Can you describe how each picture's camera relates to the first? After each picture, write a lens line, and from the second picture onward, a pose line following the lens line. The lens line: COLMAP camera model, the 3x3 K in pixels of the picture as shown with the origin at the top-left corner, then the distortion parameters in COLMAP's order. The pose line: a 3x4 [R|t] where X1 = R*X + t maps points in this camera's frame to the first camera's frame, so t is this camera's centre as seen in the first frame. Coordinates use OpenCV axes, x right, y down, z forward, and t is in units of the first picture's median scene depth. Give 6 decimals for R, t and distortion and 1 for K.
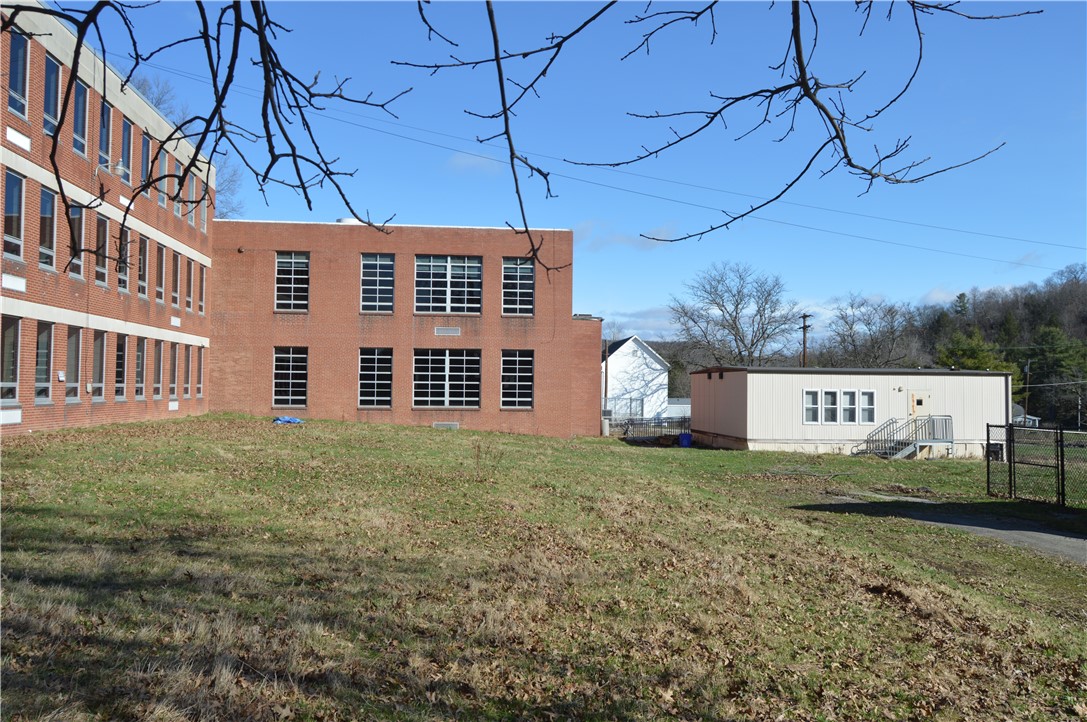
lens RADIAL K [[845.2, 0, 549.0], [0, 845.2, 365.9], [0, 0, 1]] dist [-0.018207, -0.004152]
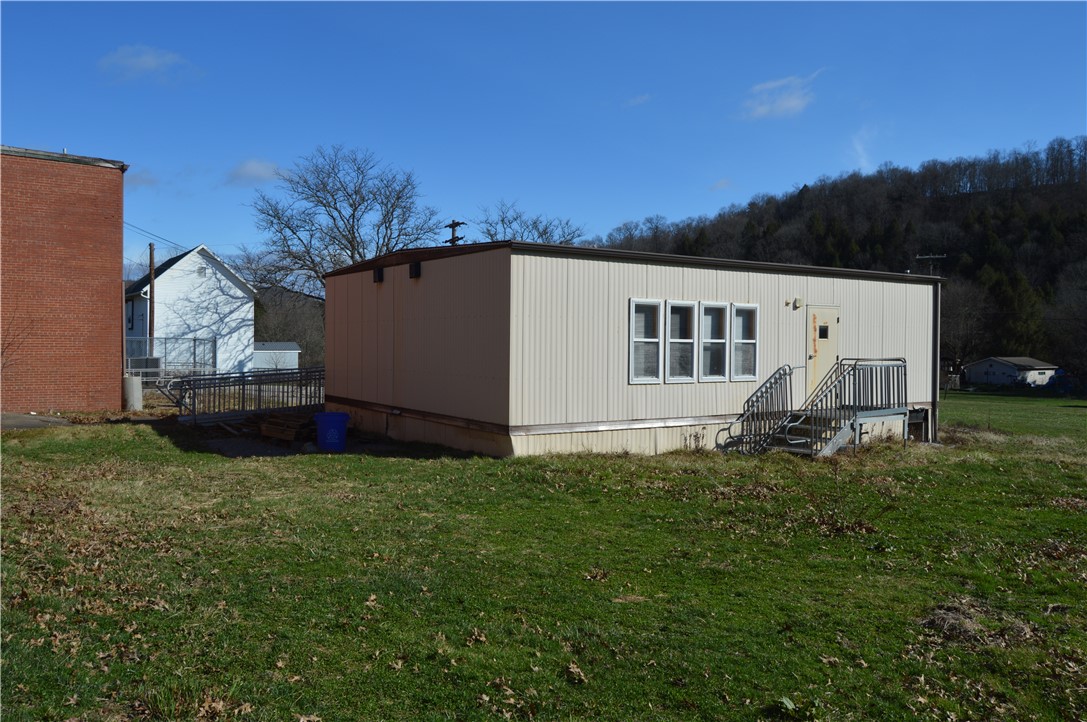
lens RADIAL K [[845.2, 0, 549.0], [0, 845.2, 365.9], [0, 0, 1]] dist [-0.018207, -0.004152]
pose [[0.883312, -0.018083, 0.468437, 0.069231], [-0.011184, 0.998159, 0.059619, 0.035016], [-0.468652, -0.057901, 0.881483, 0.634285]]
